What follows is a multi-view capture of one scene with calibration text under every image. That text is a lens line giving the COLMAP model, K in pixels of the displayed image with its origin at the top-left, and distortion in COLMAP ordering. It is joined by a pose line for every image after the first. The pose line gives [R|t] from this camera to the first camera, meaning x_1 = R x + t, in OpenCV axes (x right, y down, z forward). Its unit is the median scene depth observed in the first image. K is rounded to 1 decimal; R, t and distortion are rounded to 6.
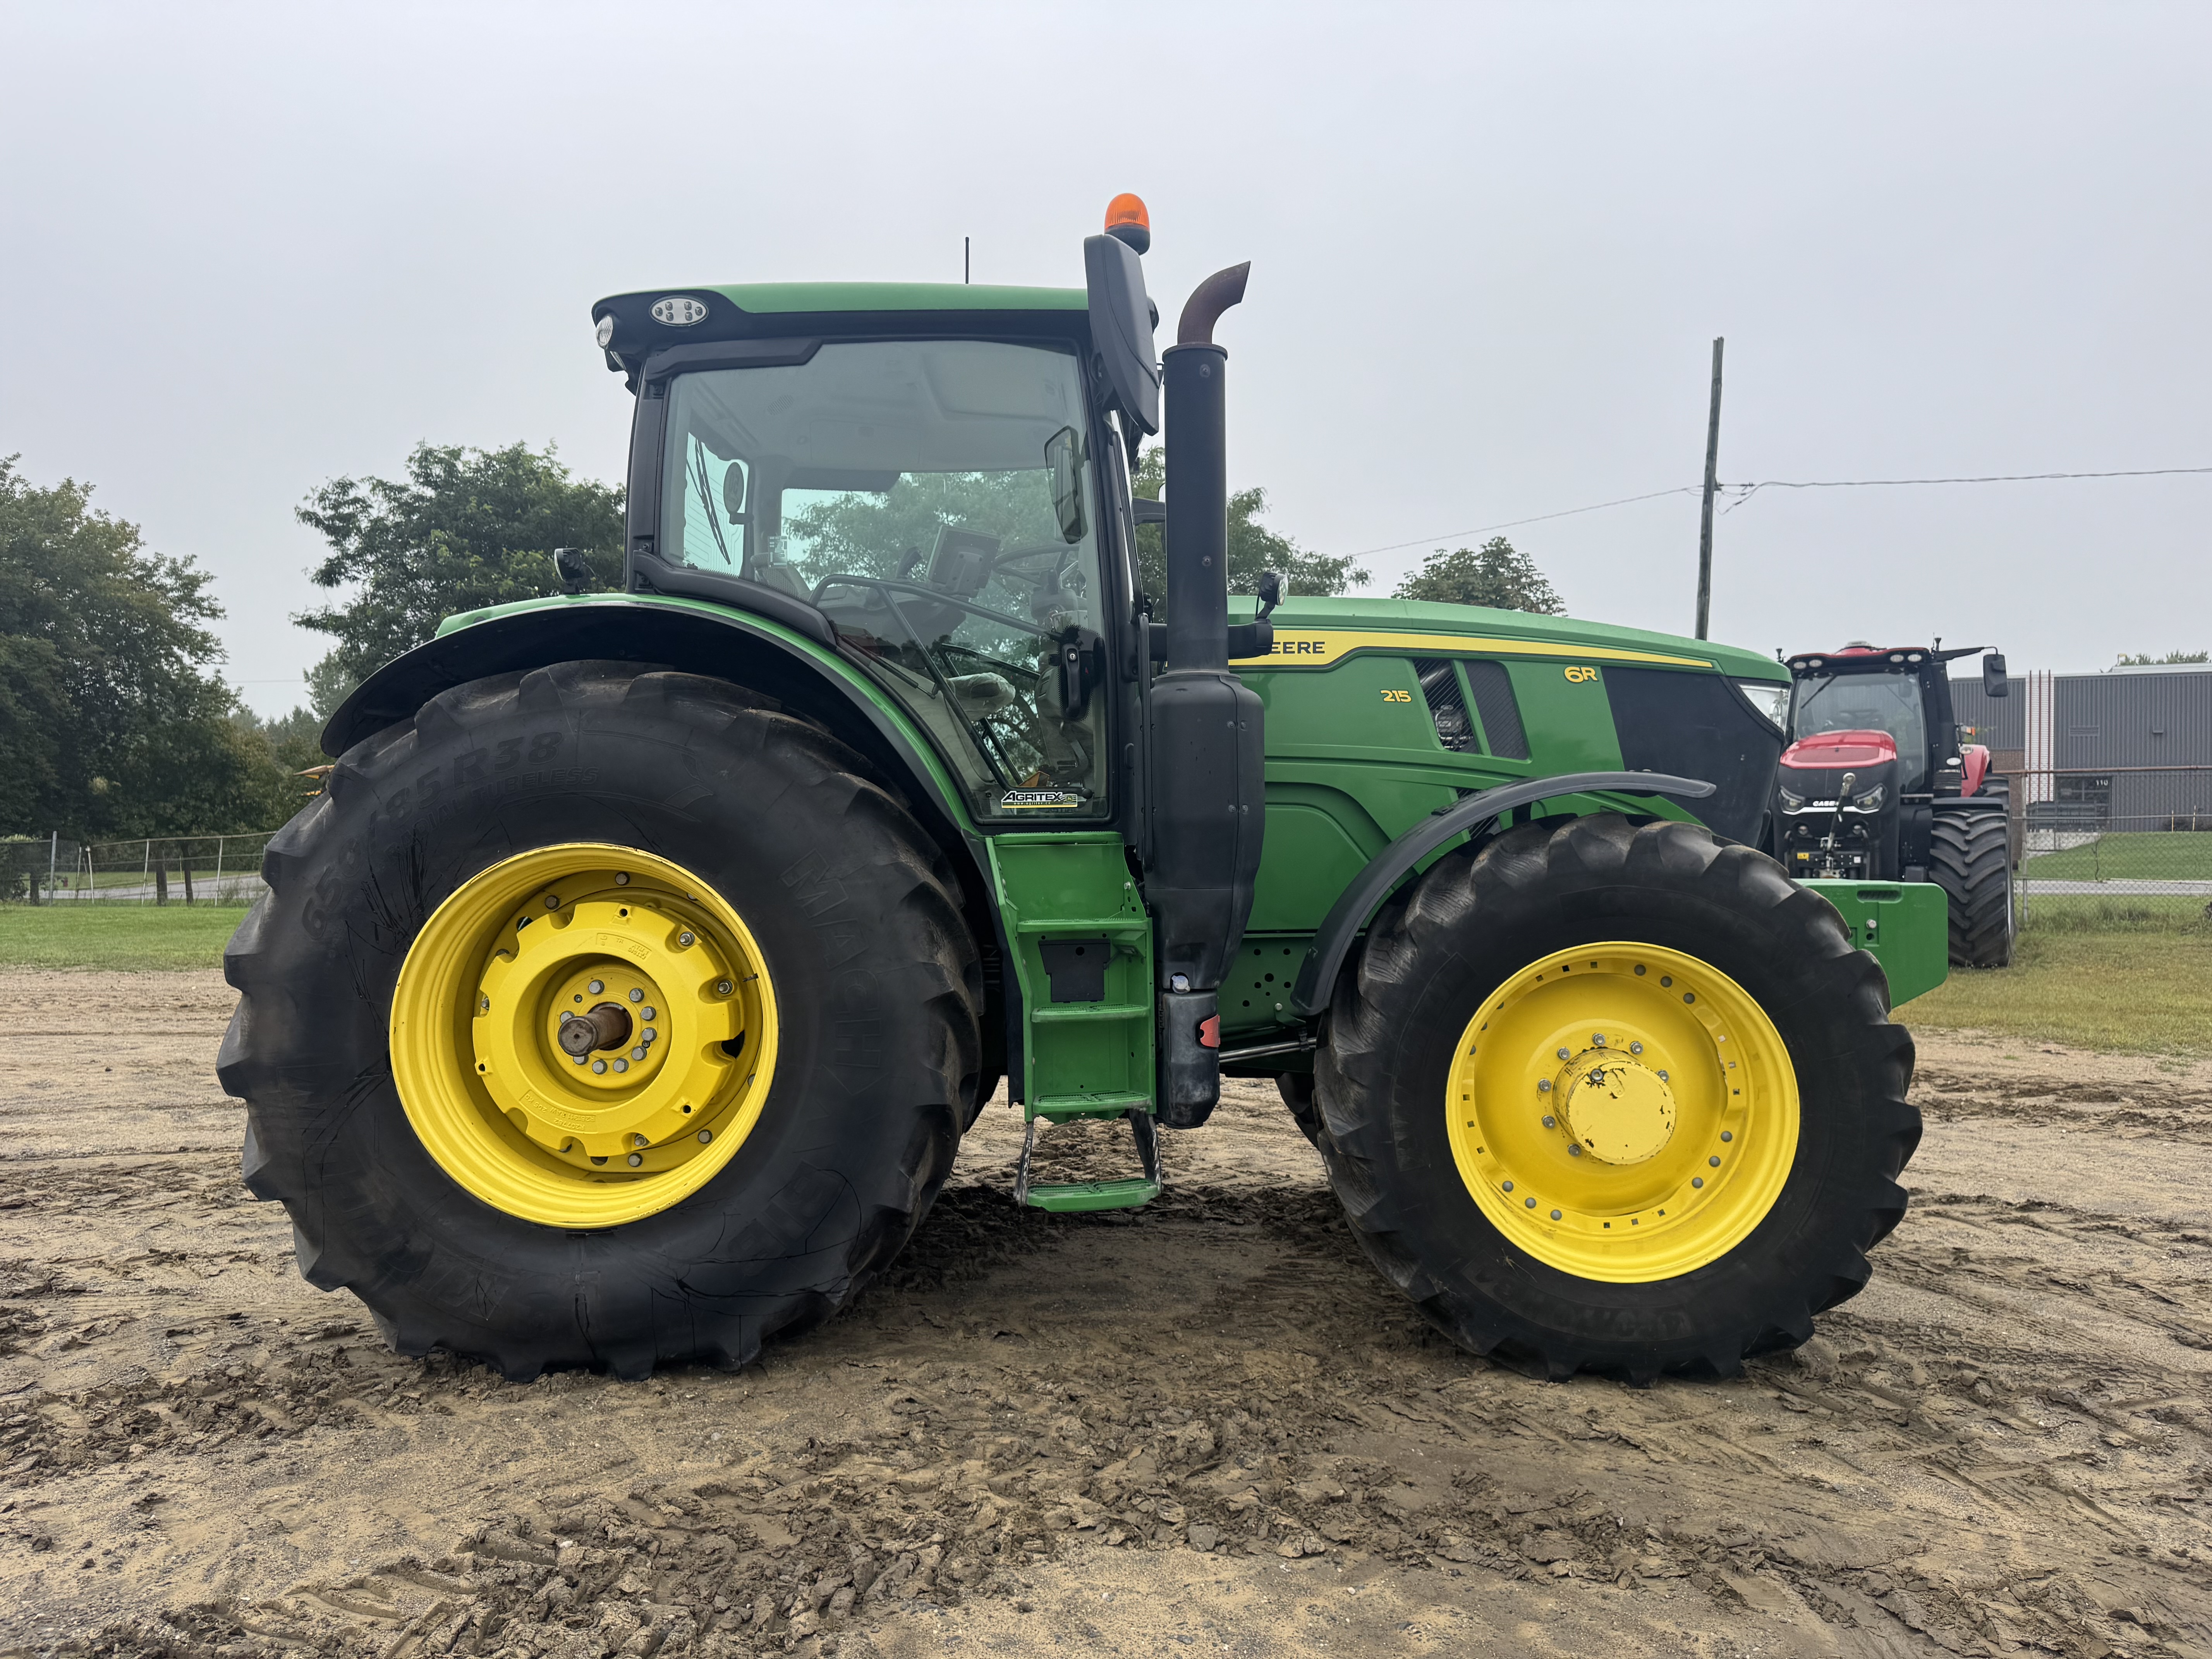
lens RADIAL K [[1545.2, 0, 1095.5], [0, 1545.2, 831.1], [0, 0, 1]] dist [0.027305, -0.015113]
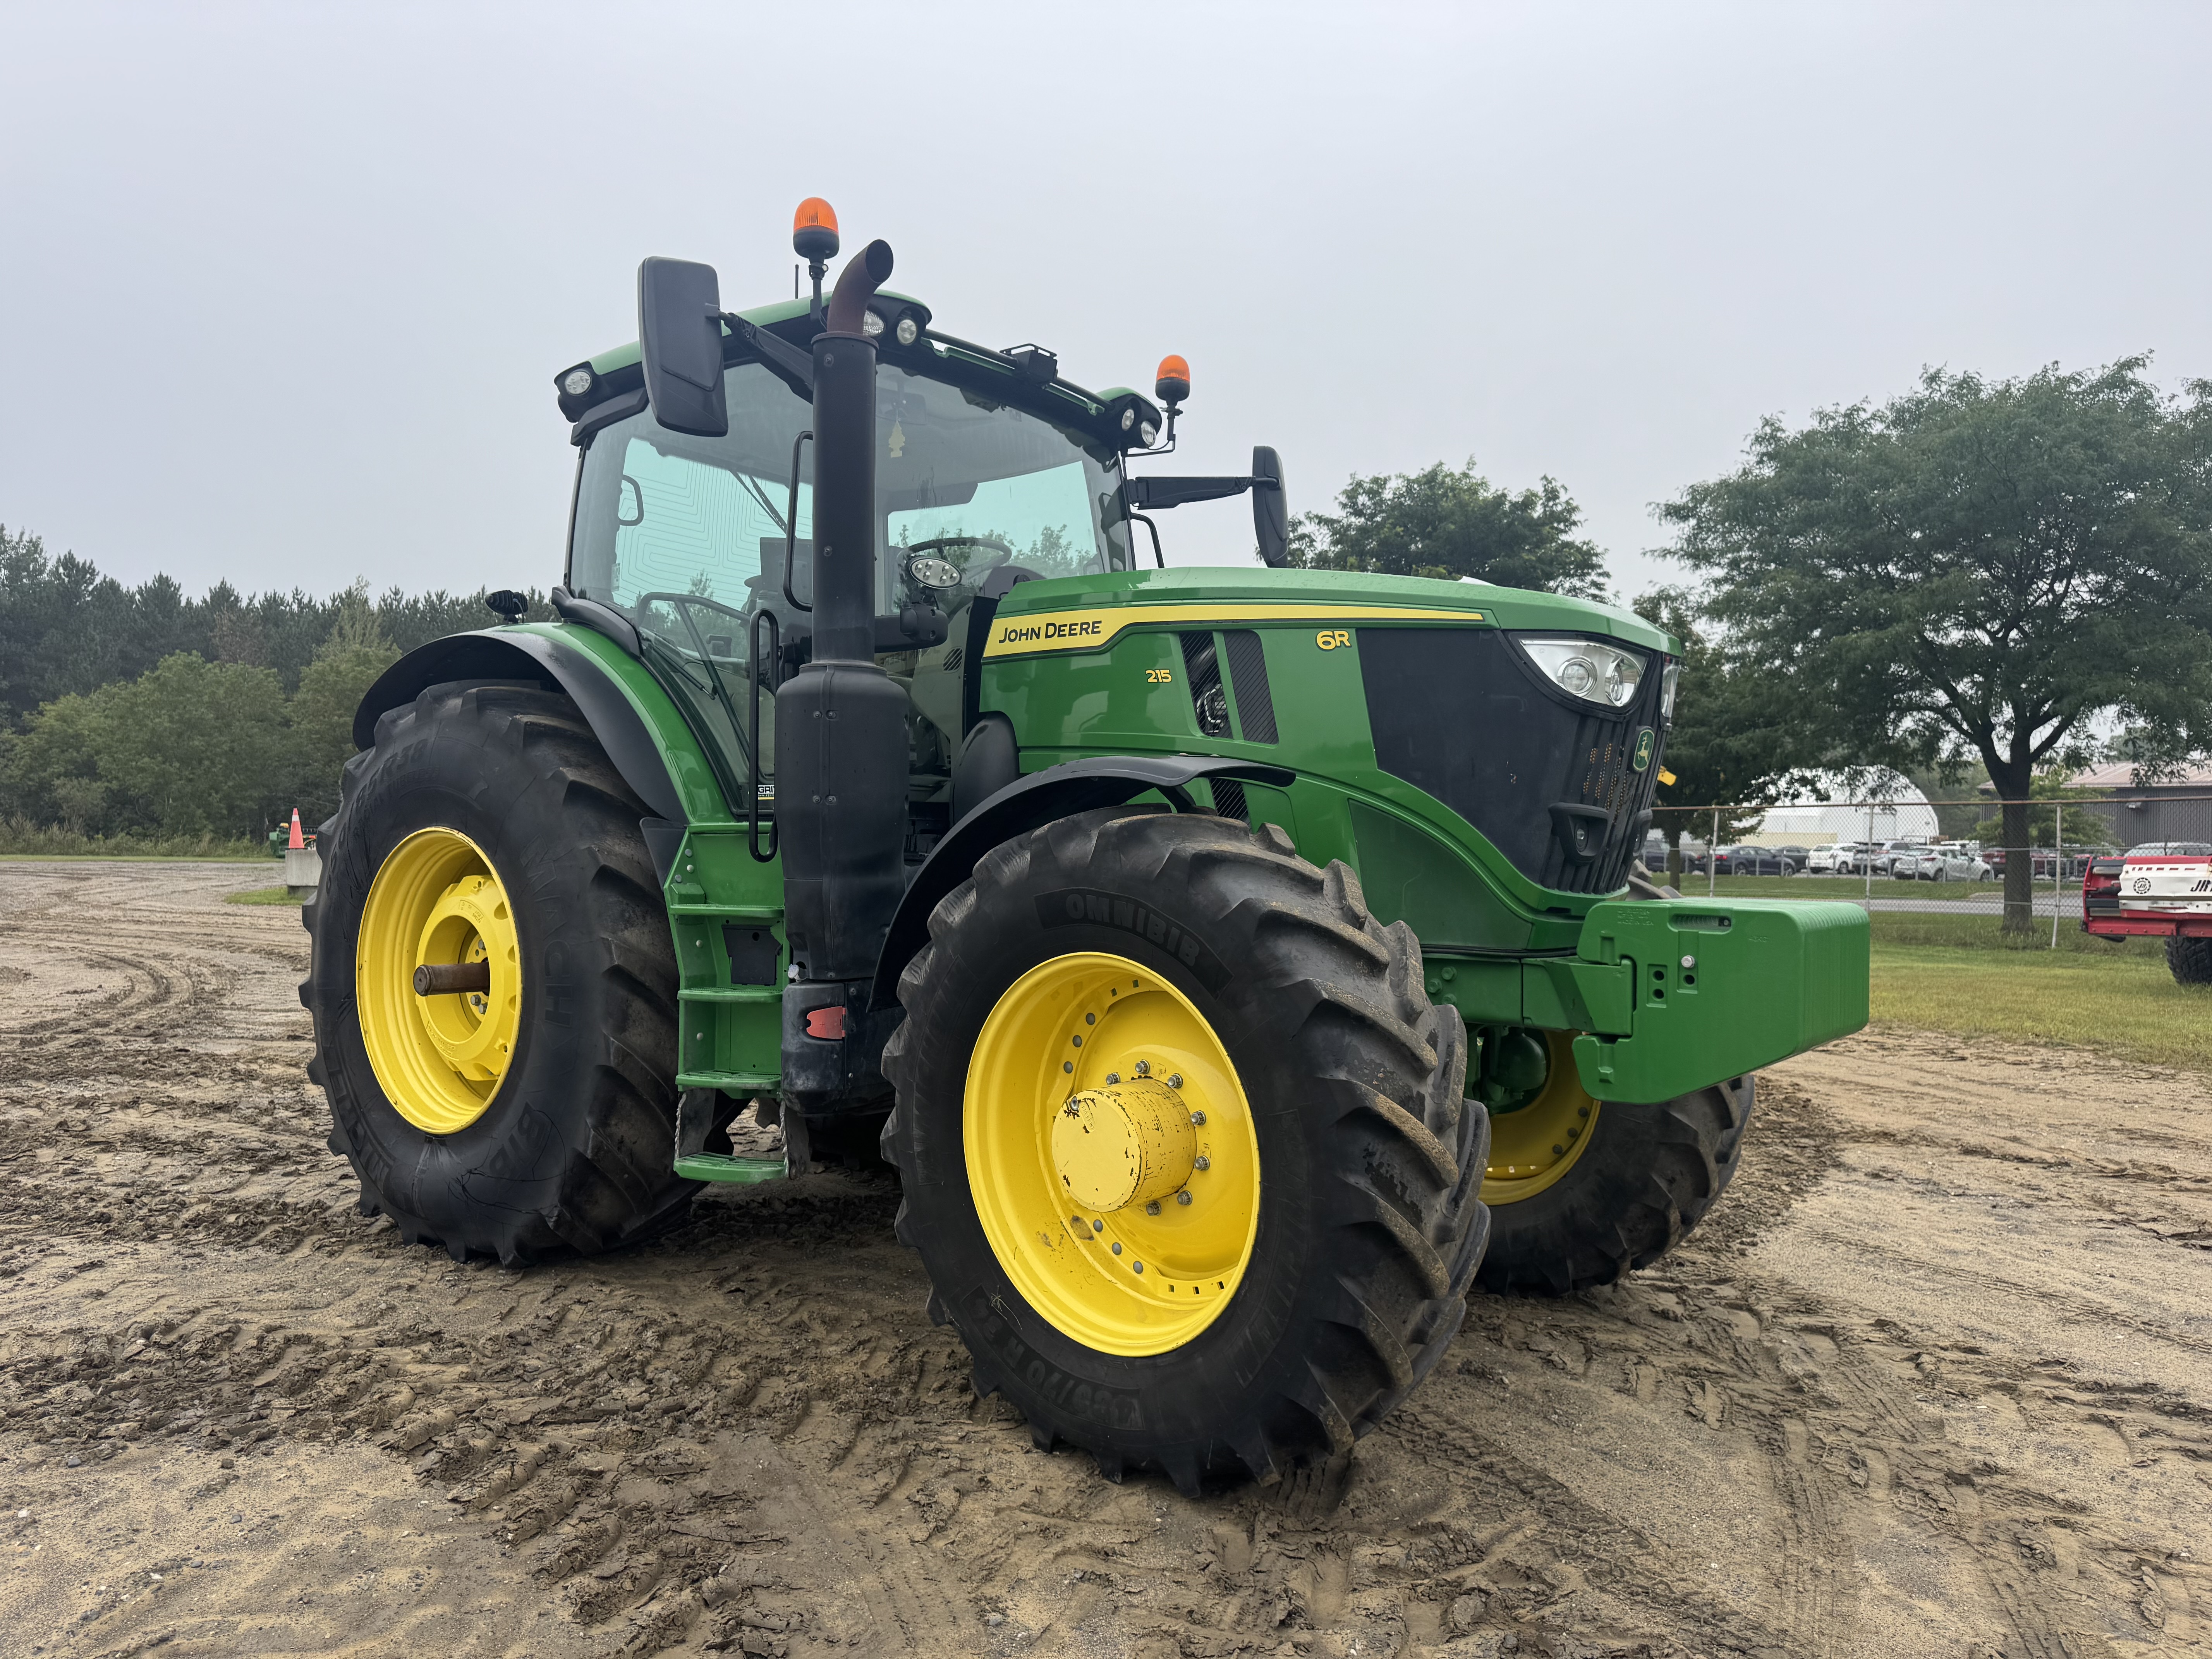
lens RADIAL K [[1545.2, 0, 1099.3], [0, 1545.2, 841.6], [0, 0, 1]] dist [0.027305, -0.015113]
pose [[0.797314, 0.014851, -0.603382, 0.848219], [-0.013286, 0.999887, 0.007054, 0.002911], [0.603418, 0.002392, 0.797421, 0.317100]]
